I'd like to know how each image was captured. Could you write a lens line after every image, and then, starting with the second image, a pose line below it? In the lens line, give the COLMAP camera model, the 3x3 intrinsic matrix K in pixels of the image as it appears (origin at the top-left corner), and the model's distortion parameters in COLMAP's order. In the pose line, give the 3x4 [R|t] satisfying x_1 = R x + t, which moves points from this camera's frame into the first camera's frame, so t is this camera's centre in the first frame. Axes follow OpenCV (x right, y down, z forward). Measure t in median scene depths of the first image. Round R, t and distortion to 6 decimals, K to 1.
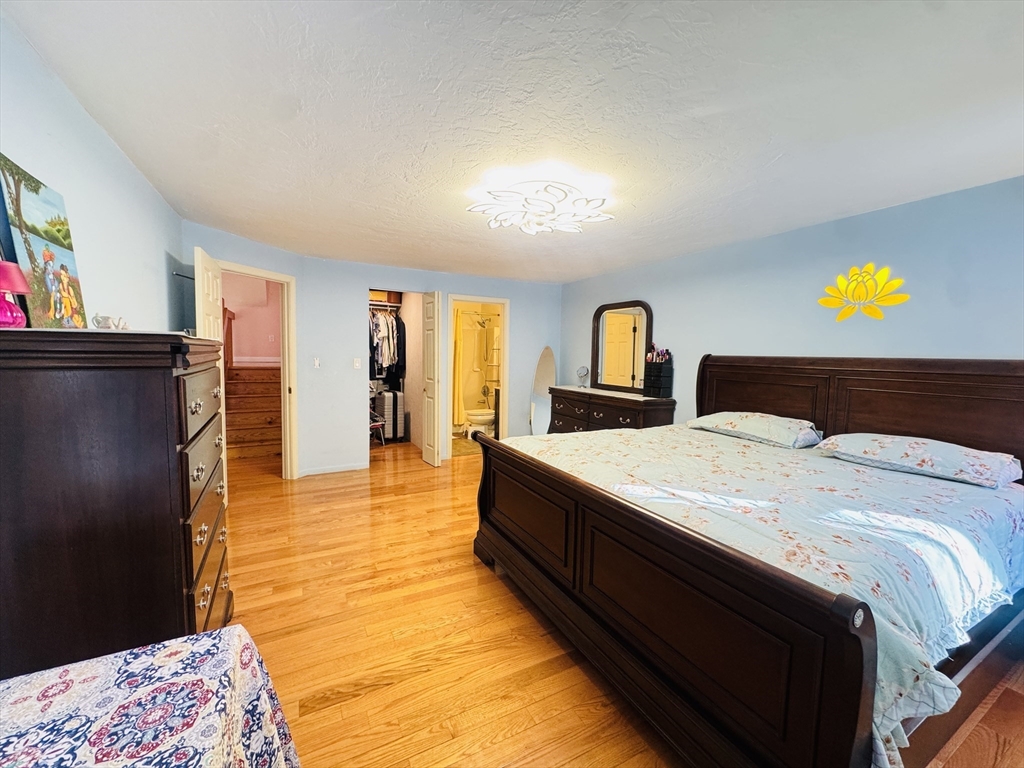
lens RADIAL K [[409.2, 0, 512.6], [0, 409.2, 382.3], [0, 0, 1]] dist [-0.006742, 0.000805]
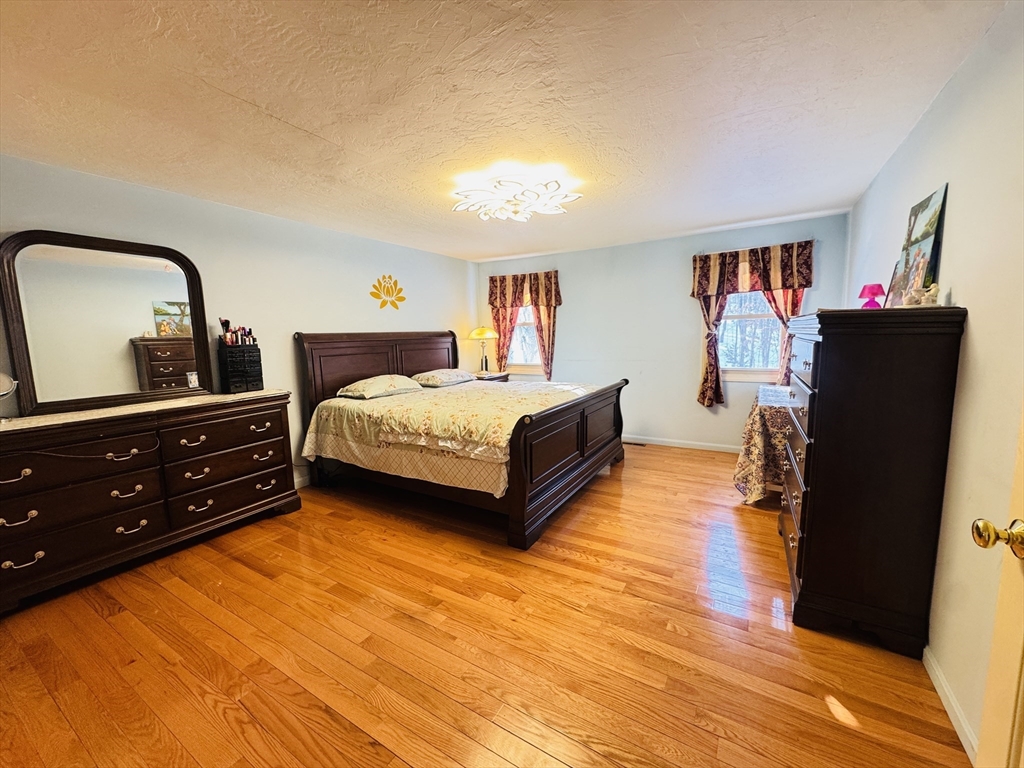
lens RADIAL K [[409.2, 0, 512.3], [0, 409.2, 385.0], [0, 0, 1]] dist [-0.006742, 0.000805]
pose [[-0.512763, -0.118868, 0.850261, -1.236795], [0.070362, 0.981218, 0.179609, -0.170073], [-0.855642, 0.151924, -0.494769, 2.181178]]
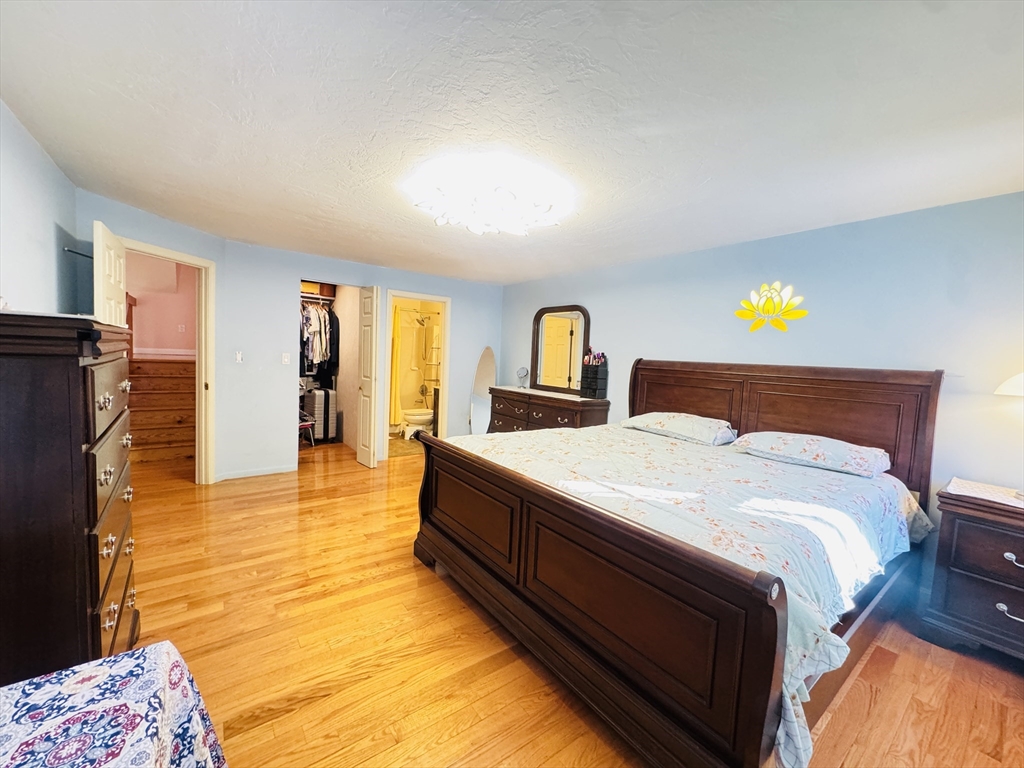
lens RADIAL K [[409.2, 0, 512.6], [0, 409.2, 382.5], [0, 0, 1]] dist [-0.006742, 0.000805]
pose [[0.987523, 0.016709, 0.156584, -0.031016], [-0.016527, 0.999860, -0.002461, 0.004622], [-0.156603, -0.000157, 0.987662, -0.006536]]
